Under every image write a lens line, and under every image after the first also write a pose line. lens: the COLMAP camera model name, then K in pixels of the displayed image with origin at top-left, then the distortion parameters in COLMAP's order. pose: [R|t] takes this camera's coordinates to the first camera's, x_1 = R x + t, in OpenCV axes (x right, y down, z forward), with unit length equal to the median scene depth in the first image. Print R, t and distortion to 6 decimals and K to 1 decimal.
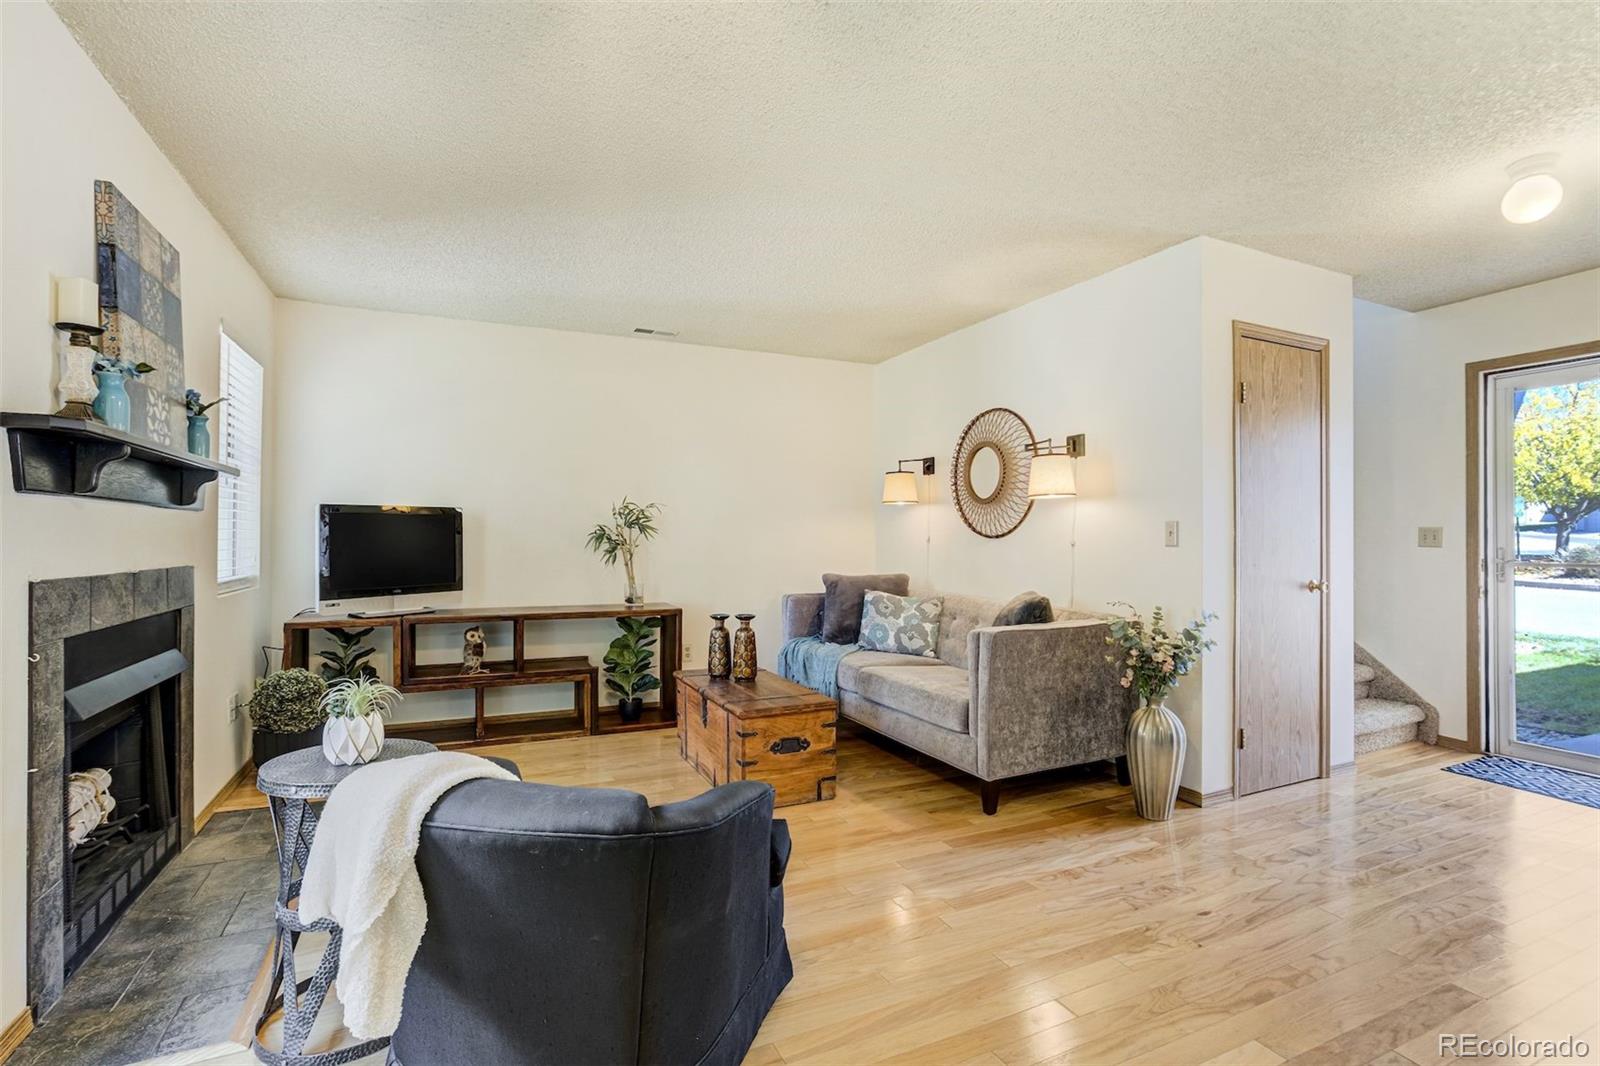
lens RADIAL K [[752.5, 0, 825.7], [0, 752.5, 527.6], [0, 0, 1]] dist [-0.064154, 0.039019]
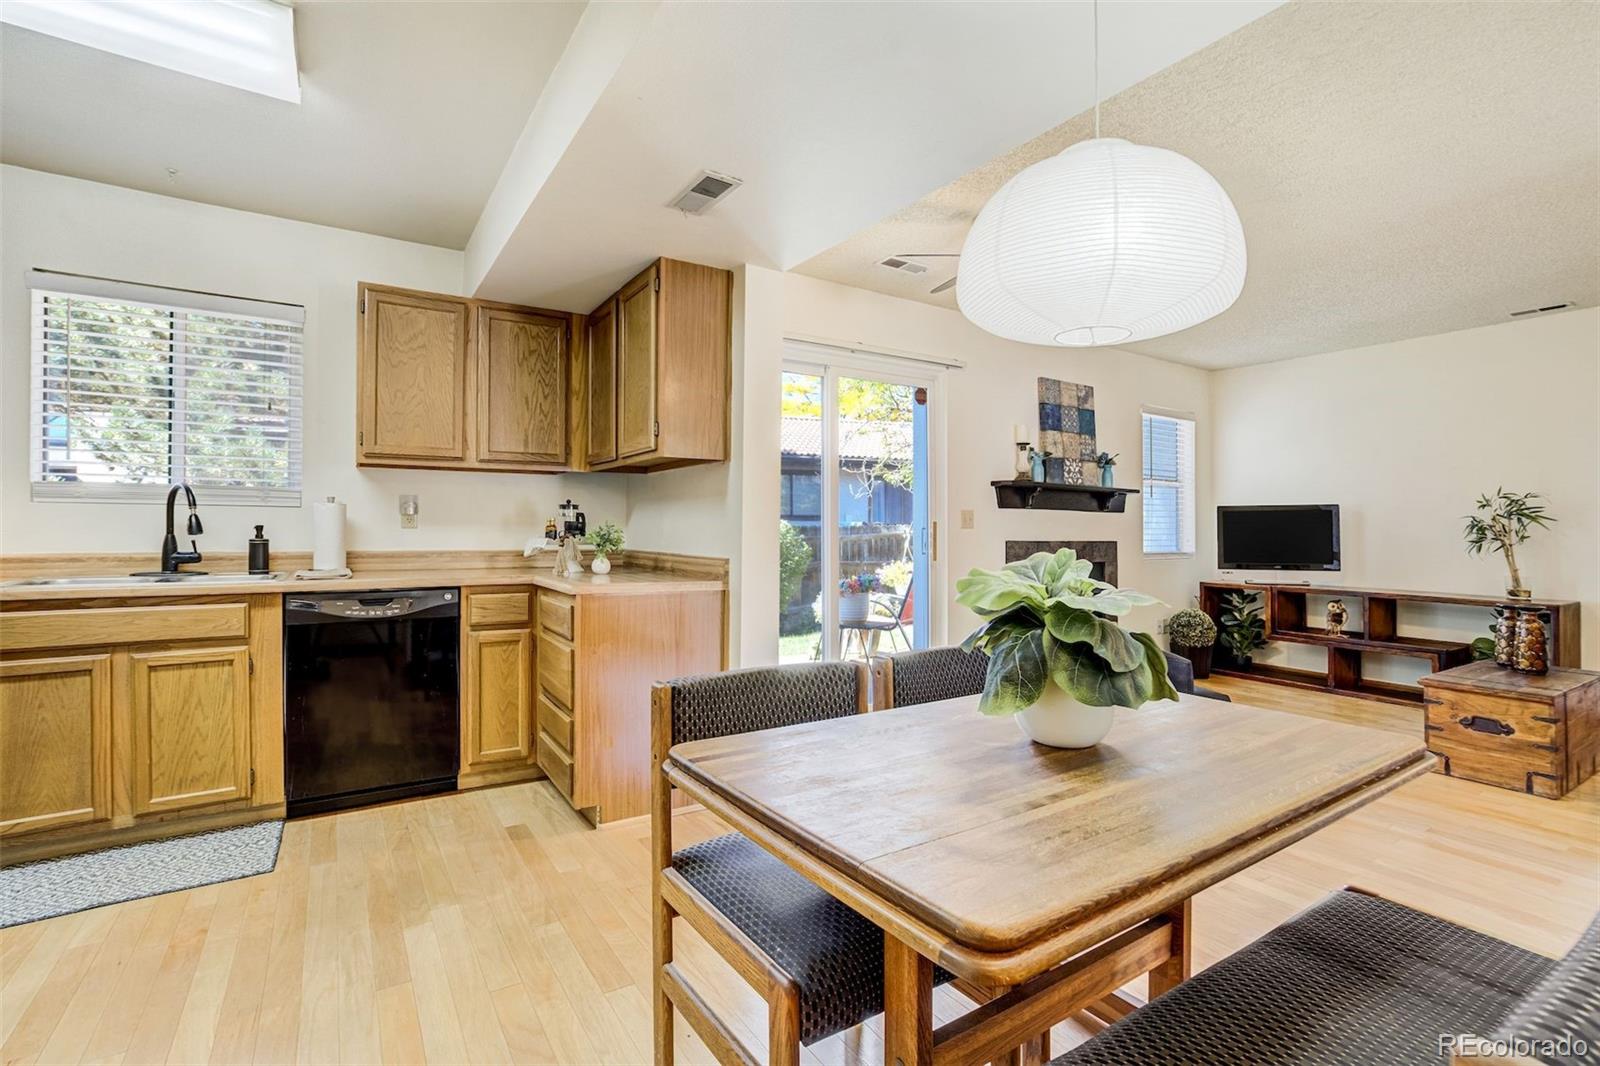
lens RADIAL K [[744.7, 0, 772.7], [0, 744.7, 527.8], [0, 0, 1]] dist [-0.050254, 0.018013]
pose [[0.095215, -0.005536, -0.995441, 0.680959], [0.007225, 0.999962, -0.004870, 0.013449], [0.995431, -0.006728, 0.095251, -0.055407]]
